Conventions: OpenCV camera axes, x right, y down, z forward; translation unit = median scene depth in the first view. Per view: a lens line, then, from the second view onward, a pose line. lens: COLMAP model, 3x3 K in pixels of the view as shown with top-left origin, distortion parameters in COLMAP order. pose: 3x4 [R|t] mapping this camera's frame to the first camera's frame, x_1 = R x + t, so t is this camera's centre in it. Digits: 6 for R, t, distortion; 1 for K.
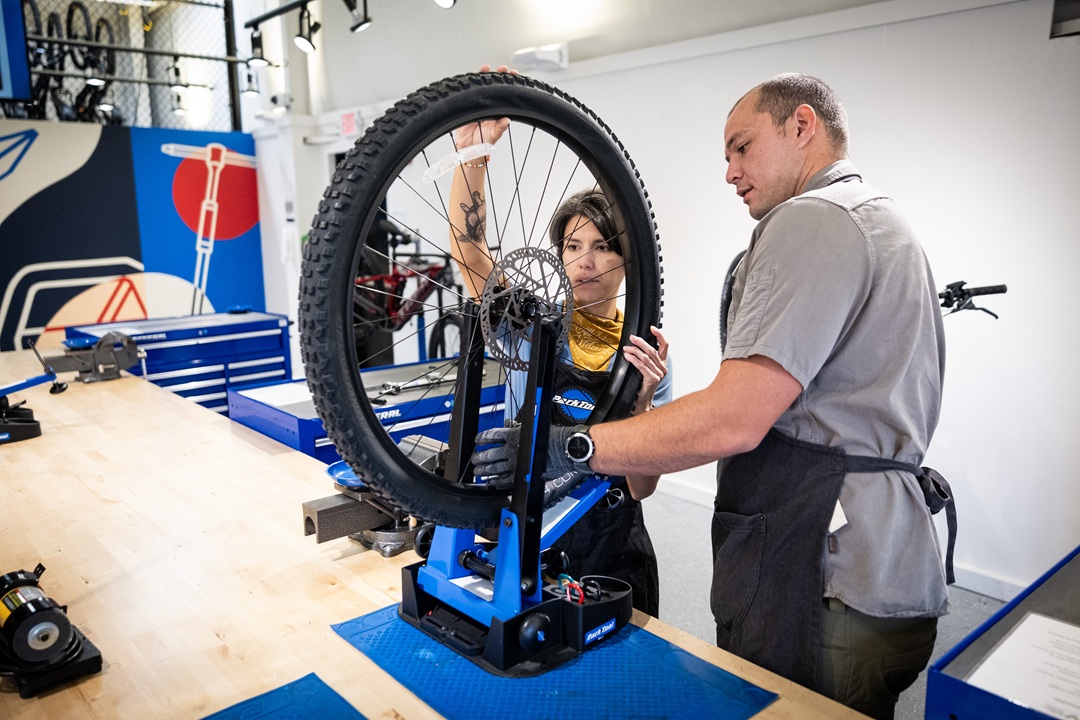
lens RADIAL K [[833.6, 0, 540.6], [0, 833.6, 360.4], [0, 0, 1]] dist [0.003038, 0.002288]
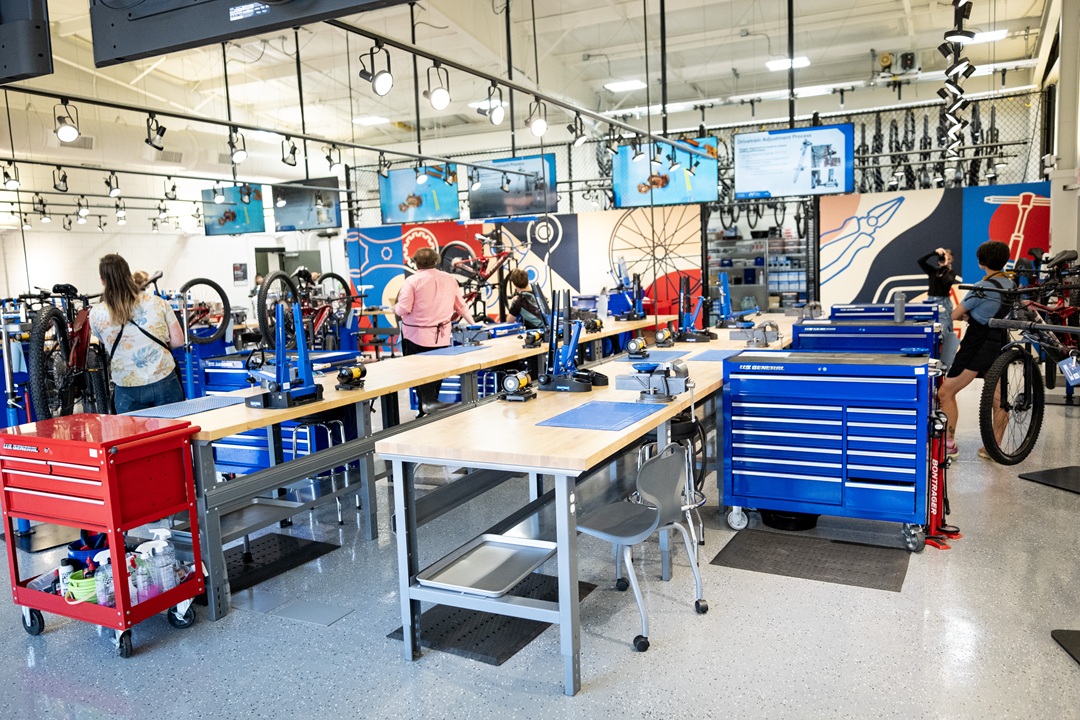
lens RADIAL K [[833.6, 0, 539.9], [0, 833.6, 360.2], [0, 0, 1]] dist [0.003038, 0.002288]
pose [[0.381673, 0.107947, -0.917972, 0.597006], [-0.126853, 0.989877, 0.063660, 0.029676], [0.915551, 0.092150, 0.391502, -0.250323]]
